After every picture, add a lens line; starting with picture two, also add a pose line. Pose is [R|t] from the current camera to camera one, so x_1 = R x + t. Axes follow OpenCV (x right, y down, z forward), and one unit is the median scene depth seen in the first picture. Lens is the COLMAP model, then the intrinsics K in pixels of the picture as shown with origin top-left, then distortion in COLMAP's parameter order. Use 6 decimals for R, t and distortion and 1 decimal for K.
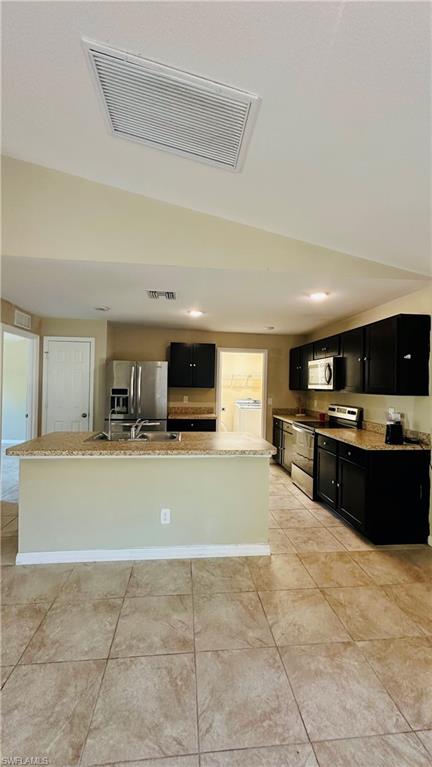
lens RADIAL K [[307.3, 0, 213.7], [0, 307.3, 386.0], [0, 0, 1]] dist [0.003403, 0.000482]
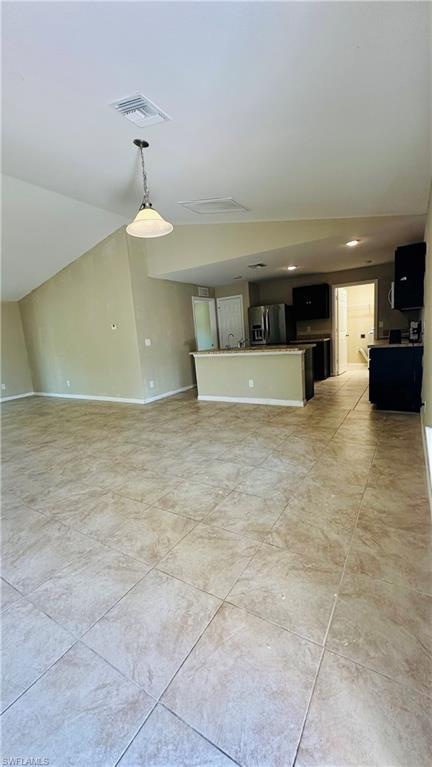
lens RADIAL K [[307.3, 0, 215.5], [0, 307.3, 383.3], [0, 0, 1]] dist [0.003403, 0.000482]
pose [[0.785448, 0.020891, -0.618576, 0.523102], [0.089330, 0.985139, 0.146700, 0.054541], [0.612448, -0.170482, 0.771909, -0.417254]]
